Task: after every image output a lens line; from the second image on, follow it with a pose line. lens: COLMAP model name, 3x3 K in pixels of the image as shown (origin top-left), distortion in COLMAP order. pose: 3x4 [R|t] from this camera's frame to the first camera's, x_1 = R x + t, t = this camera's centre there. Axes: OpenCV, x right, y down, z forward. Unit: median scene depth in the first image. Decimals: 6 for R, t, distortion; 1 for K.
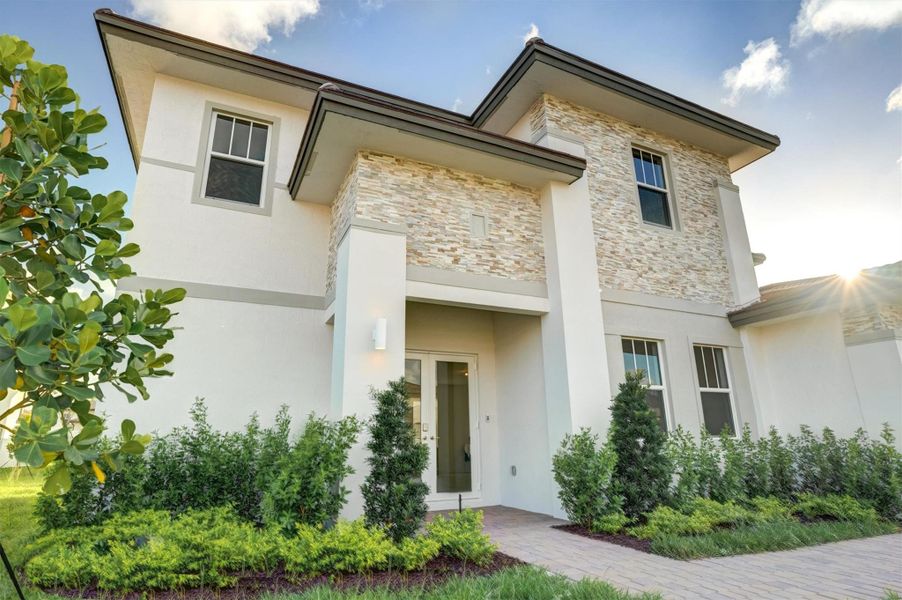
lens RADIAL K [[495.7, 0, 451.0], [0, 495.7, 300.0], [0, 0, 1]] dist [-0.050281, 0.034991]
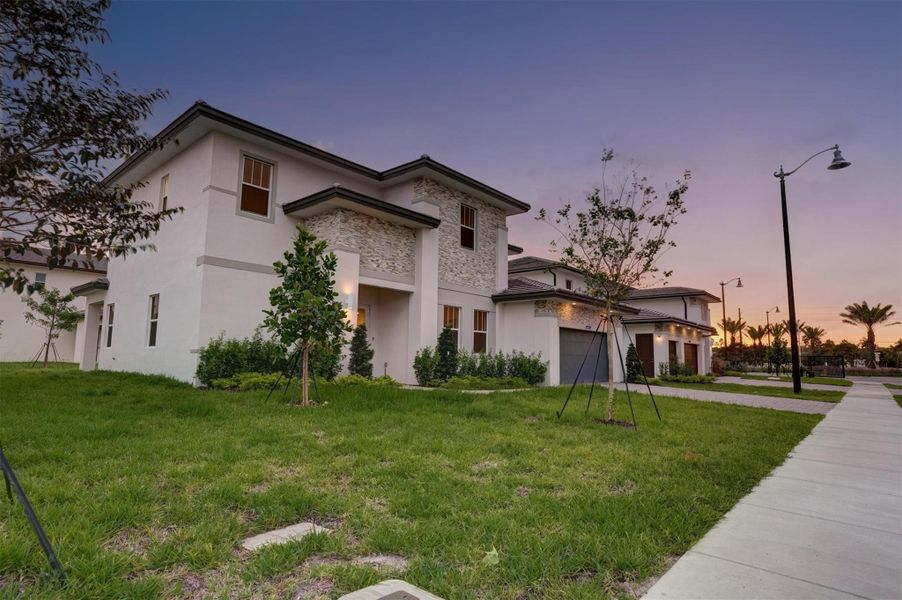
lens RADIAL K [[495.7, 0, 451.0], [0, 495.7, 300.0], [0, 0, 1]] dist [-0.050281, 0.034991]
pose [[0.913163, 0.080839, 0.399498, -0.480118], [-0.145295, 0.980307, 0.133745, -0.236287], [-0.380819, -0.180176, 0.906925, -0.942035]]
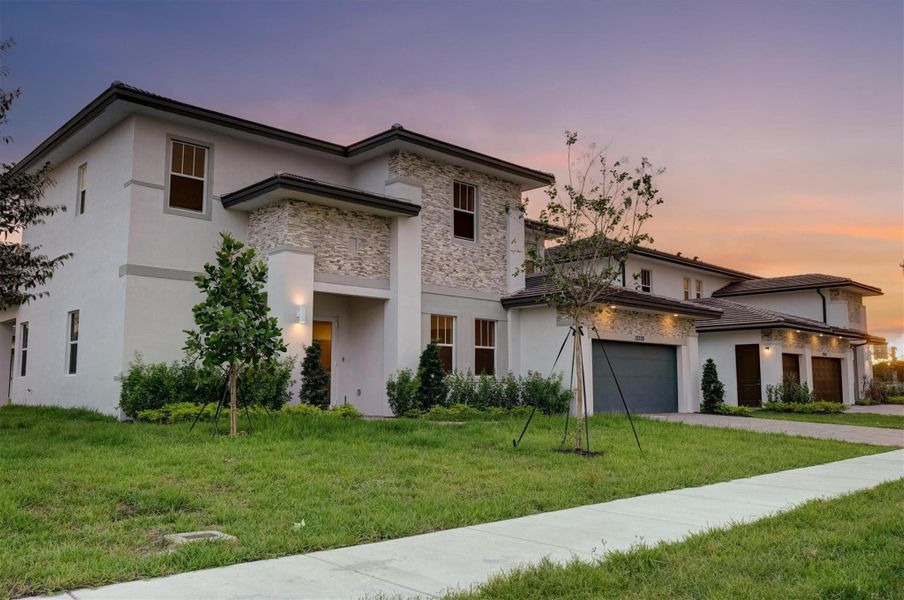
lens RADIAL K [[757.7, 0, 452.0], [0, 757.7, 300.0], [0, 0, 1]] dist [-0.054514, 0.049874]
pose [[0.947622, 0.055204, 0.314588, -0.385203], [-0.106330, 0.983293, 0.147746, -0.351966], [-0.301176, -0.173457, 0.937660, -1.379370]]
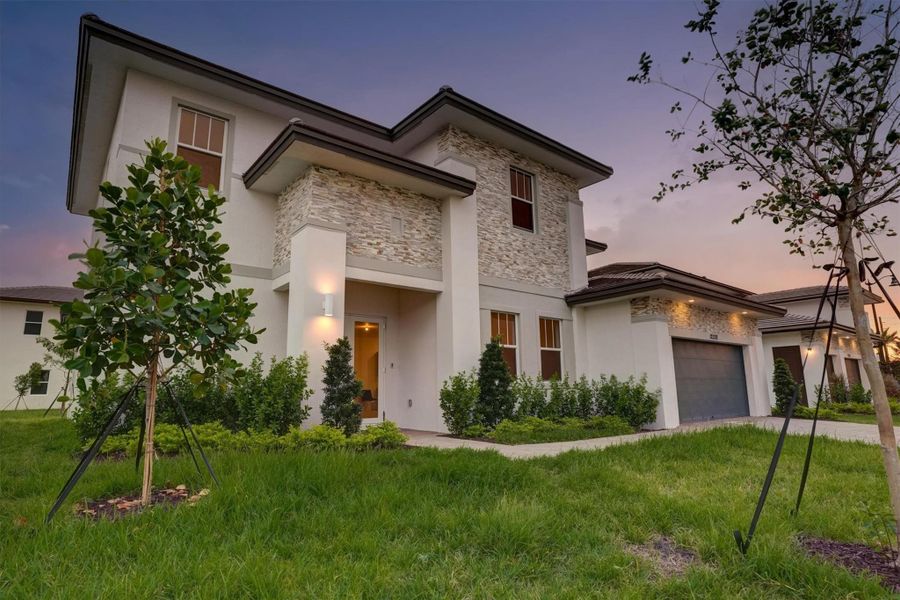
lens RADIAL K [[494.6, 0, 450.0], [0, 494.6, 300.0], [0, 0, 1]] dist [-0.050281, 0.034991]
pose [[0.970889, 0.046827, 0.234908, -0.105232], [-0.069389, 0.993637, 0.088719, -0.073553], [-0.229259, -0.102437, 0.967960, -0.350538]]
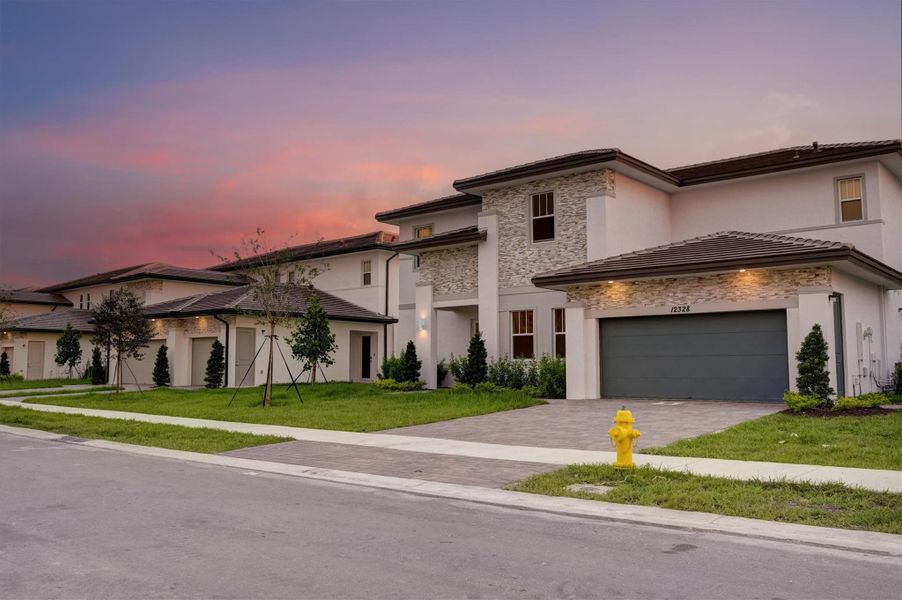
lens RADIAL K [[756.1, 0, 451.0], [0, 756.1, 300.0], [0, 0, 1]] dist [-0.054514, 0.049874]
pose [[0.407419, -0.066281, -0.910833, 3.117246], [0.253520, 0.966371, 0.043077, -0.170099], [0.877347, -0.248465, 0.410521, -0.509295]]
